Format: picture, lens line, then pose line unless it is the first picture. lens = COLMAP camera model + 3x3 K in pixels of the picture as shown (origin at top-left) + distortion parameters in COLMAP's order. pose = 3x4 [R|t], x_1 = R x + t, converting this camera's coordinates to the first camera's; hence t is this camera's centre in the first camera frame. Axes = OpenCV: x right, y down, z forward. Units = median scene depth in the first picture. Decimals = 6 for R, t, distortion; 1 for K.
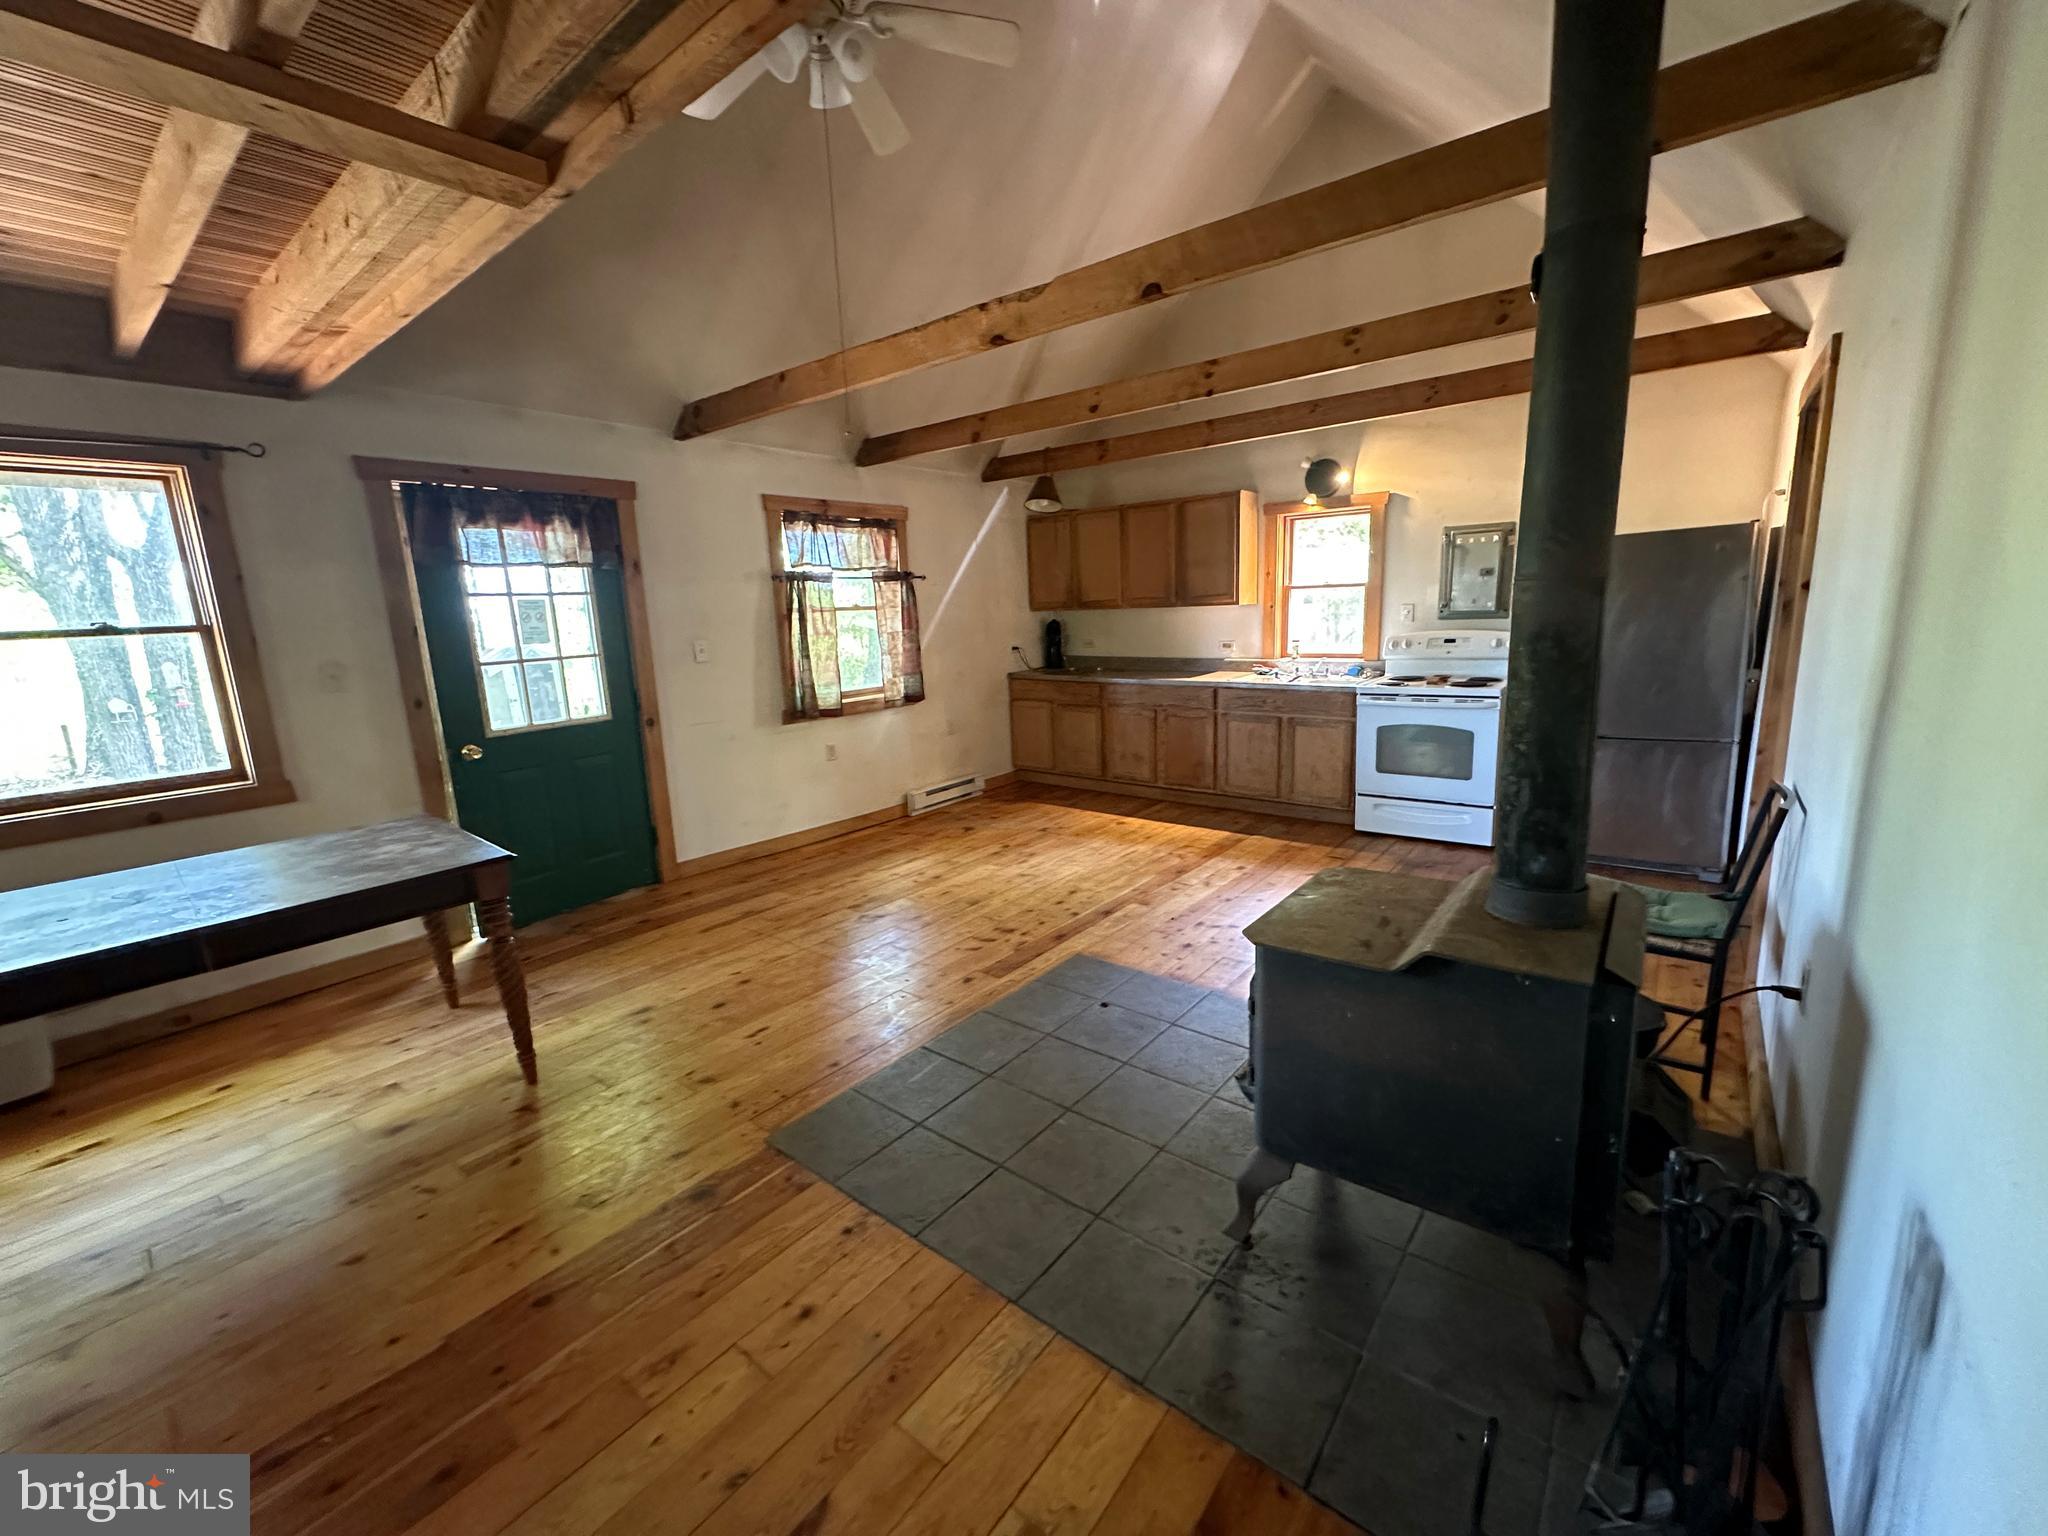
lens RADIAL K [[820.1, 0, 1023.2], [0, 820.1, 768.5], [0, 0, 1]] dist [0.000750, 0.000680]
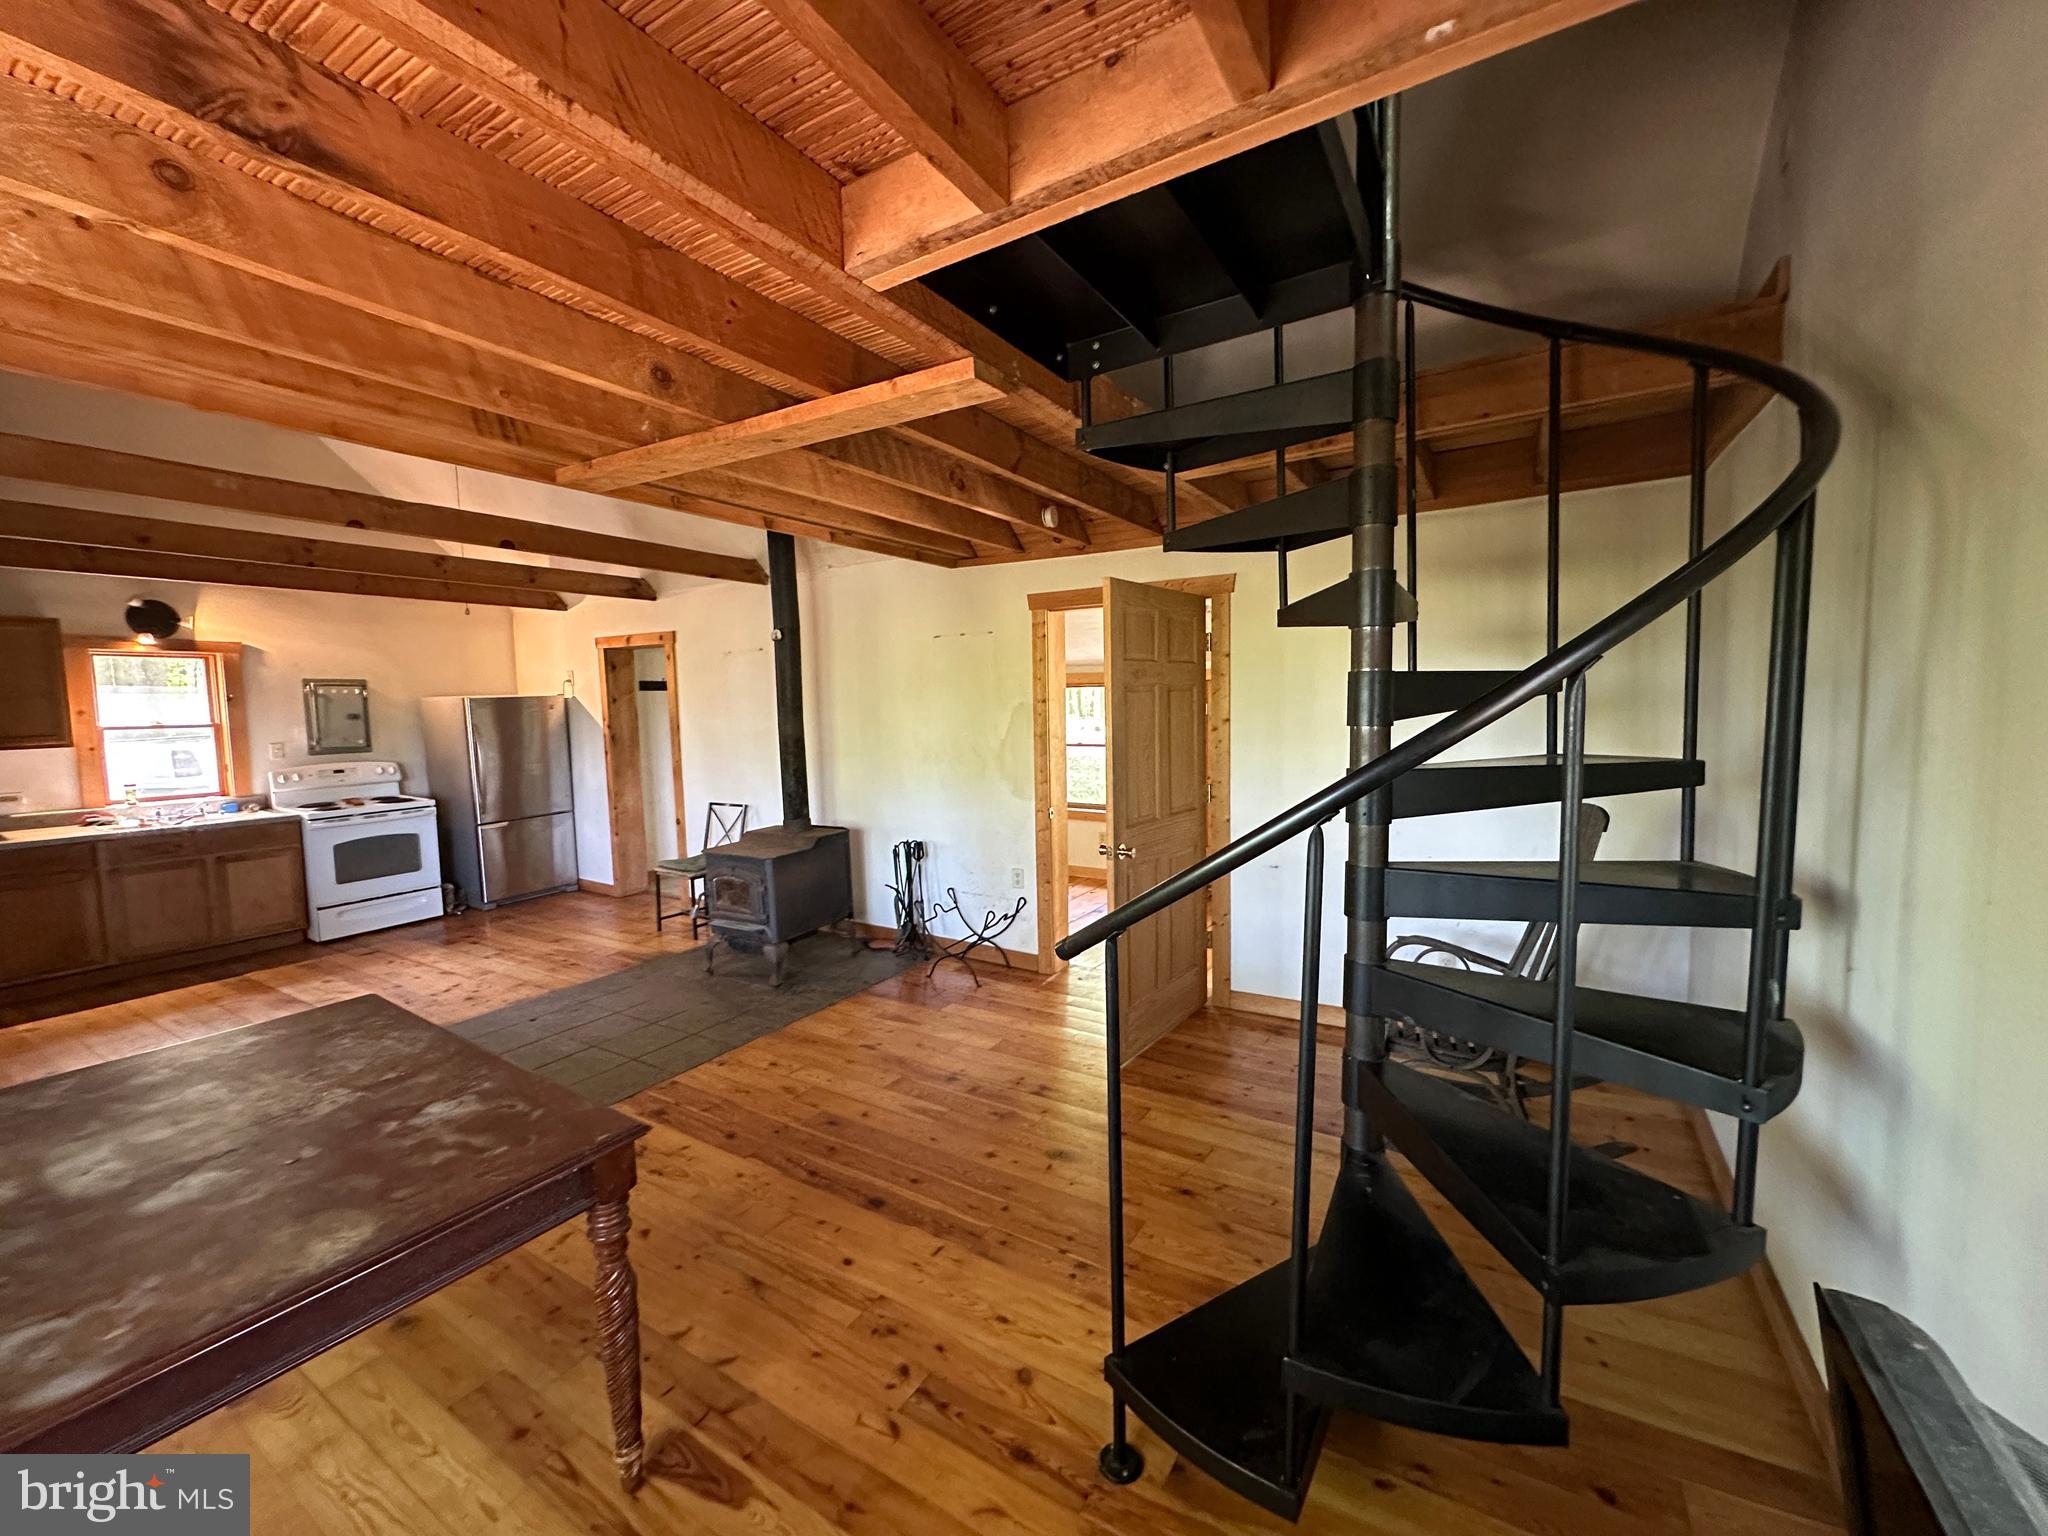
lens RADIAL K [[820.1, 0, 1027.2], [0, 820.1, 763.7], [0, 0, 1]] dist [0.000750, 0.000680]
pose [[-0.131685, -0.035643, 0.990651, -0.808535], [0.216632, 0.974163, 0.063846, -0.023694], [-0.967331, 0.223014, -0.120562, 0.156973]]
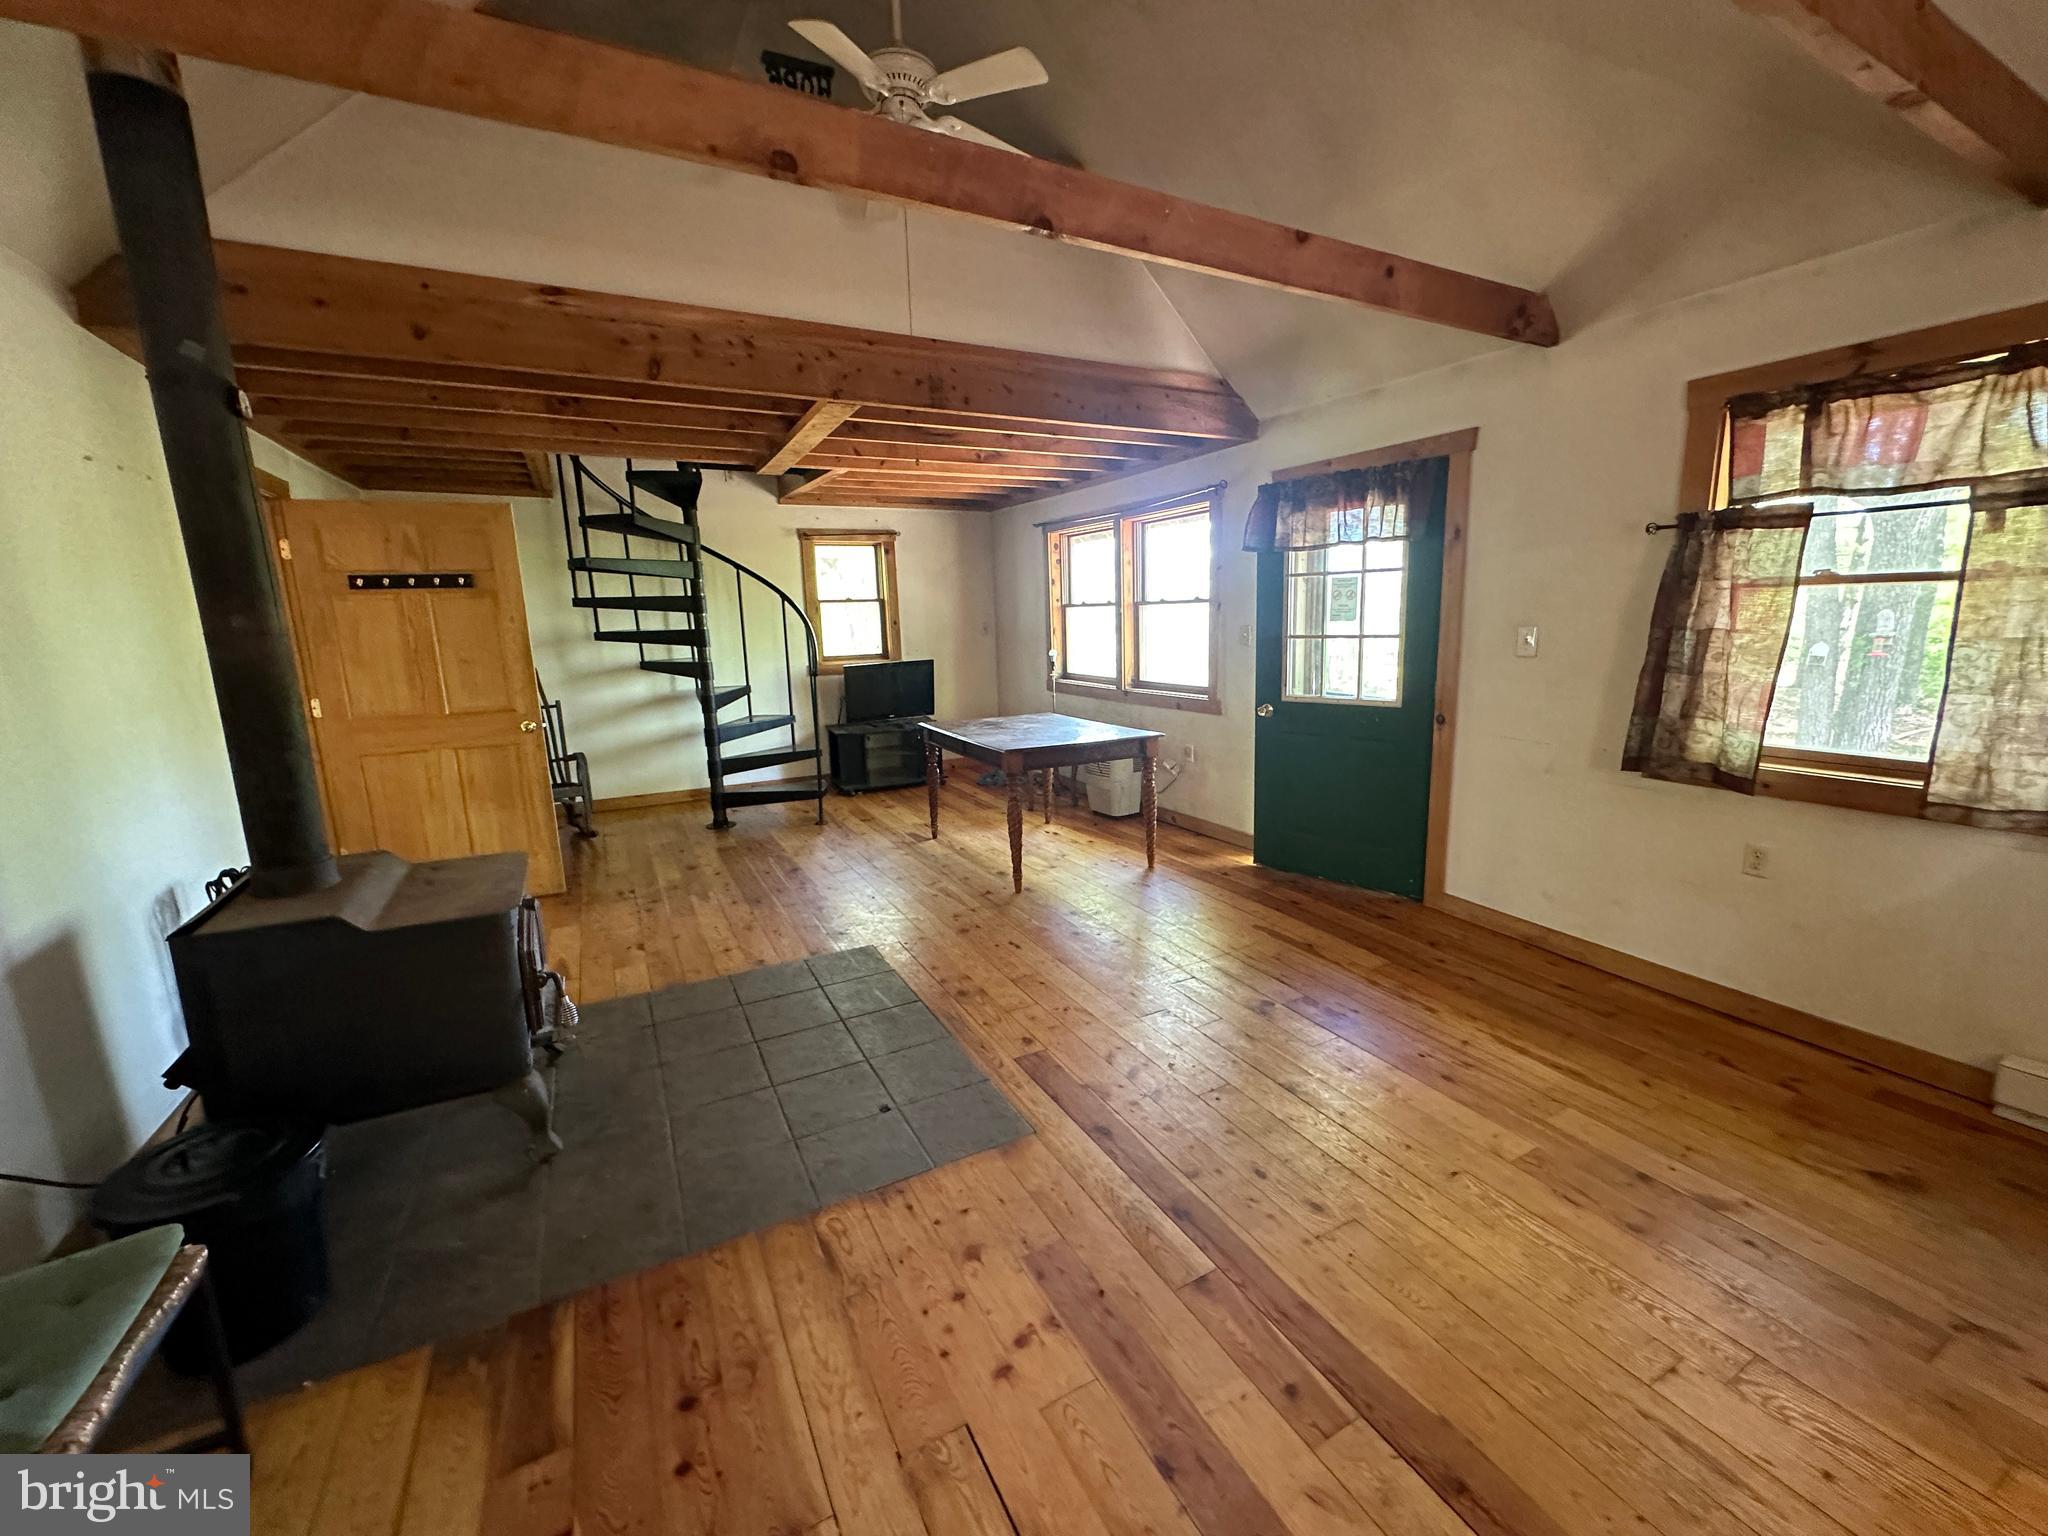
lens RADIAL K [[820.1, 0, 1024.9], [0, 820.1, 765.1], [0, 0, 1]] dist [0.000750, 0.000680]
pose [[-0.397022, 0.216491, -0.891911, 0.410302], [-0.137971, 0.946662, 0.291196, -0.171025], [0.907379, 0.238669, -0.345976, 0.784906]]
